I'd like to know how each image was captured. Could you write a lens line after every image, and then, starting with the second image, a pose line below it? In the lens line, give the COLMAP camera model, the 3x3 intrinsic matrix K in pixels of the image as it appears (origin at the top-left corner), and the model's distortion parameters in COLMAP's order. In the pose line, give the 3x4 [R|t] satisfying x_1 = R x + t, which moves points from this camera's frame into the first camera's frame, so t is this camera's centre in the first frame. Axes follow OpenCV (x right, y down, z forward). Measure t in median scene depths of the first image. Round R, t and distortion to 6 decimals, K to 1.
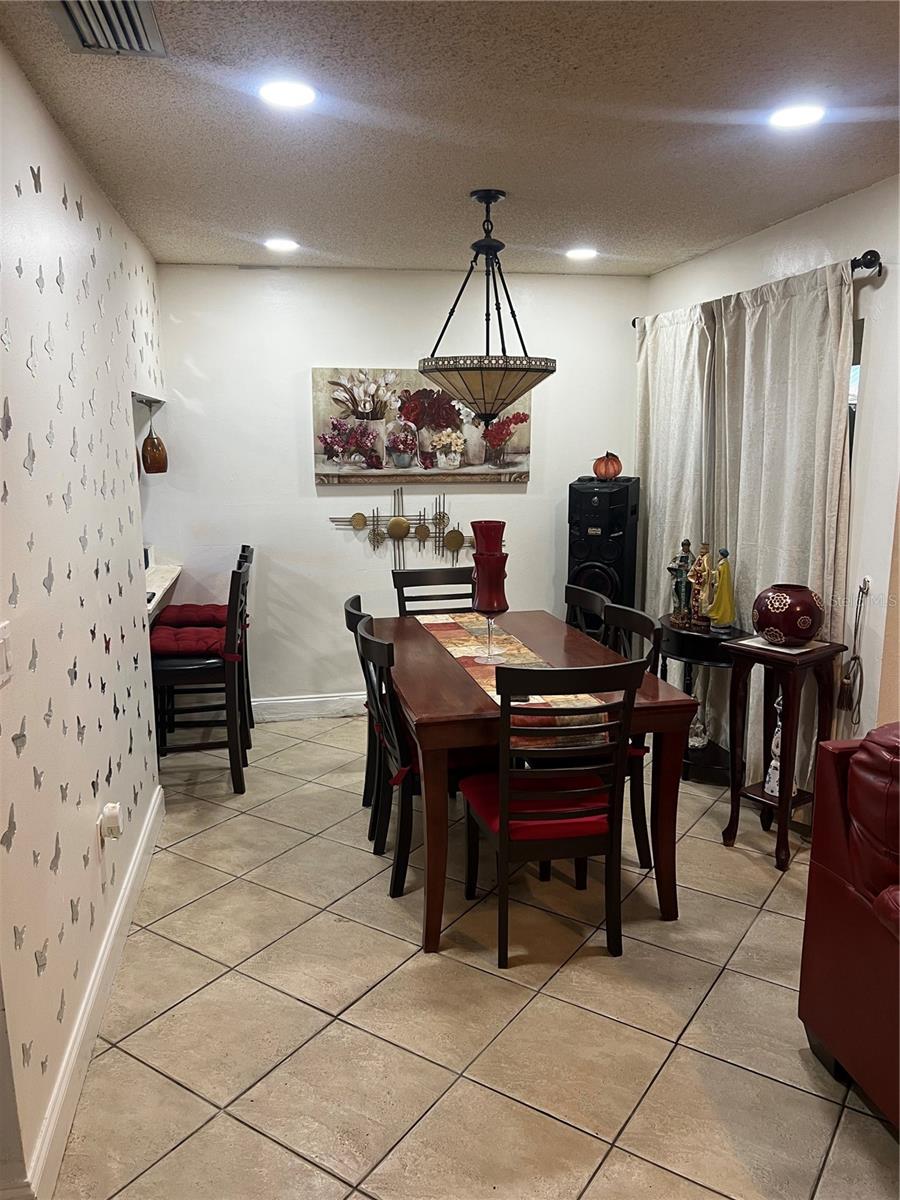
lens RADIAL K [[899.8, 0, 459.2], [0, 899.8, 603.9], [0, 0, 1]] dist [0.048839, -0.053714]
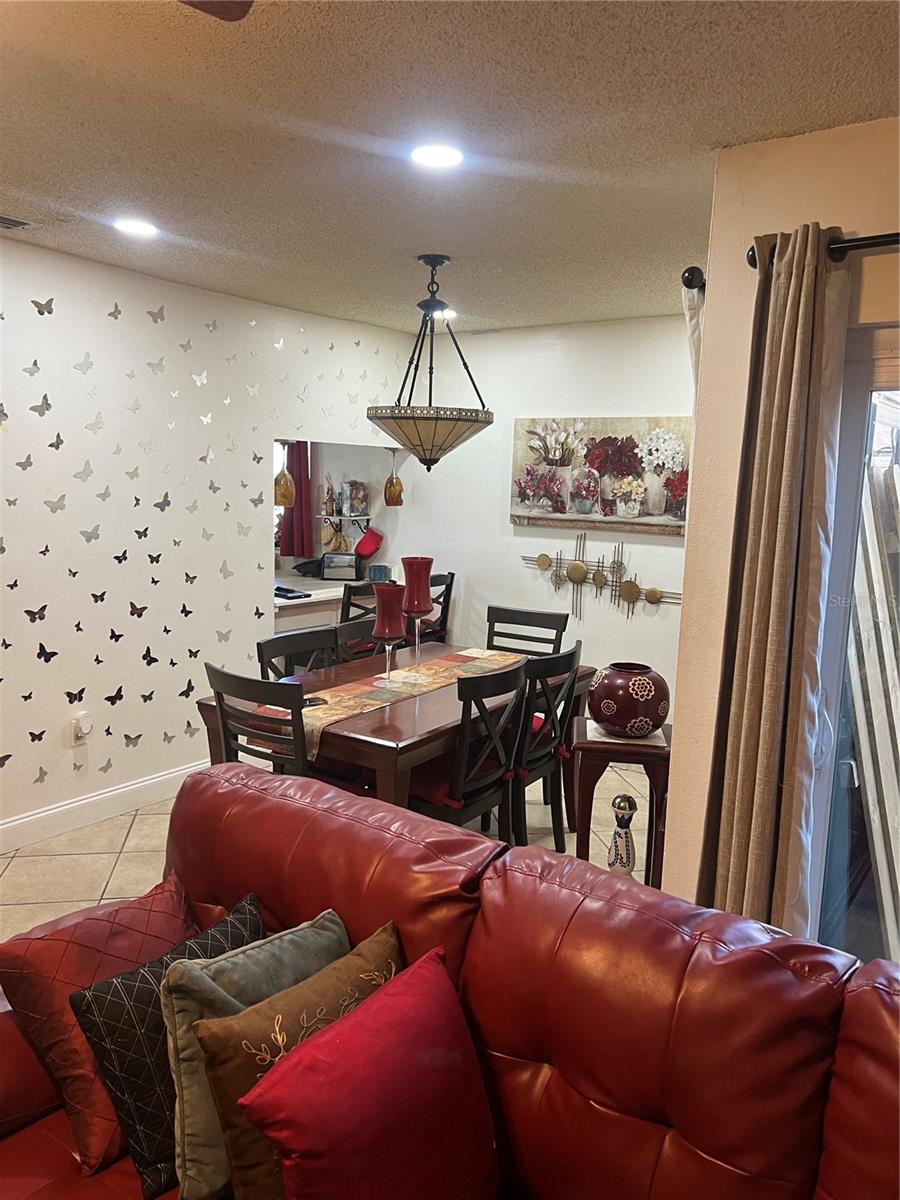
lens RADIAL K [[895.7, 0, 449.9], [0, 895.7, 612.0], [0, 0, 1]] dist [0.043829, -0.051083]
pose [[0.688534, 0.131498, -0.713182, 0.573177], [-0.163197, 0.986294, 0.024299, -0.041912], [0.706603, 0.099659, 0.700558, 0.197233]]
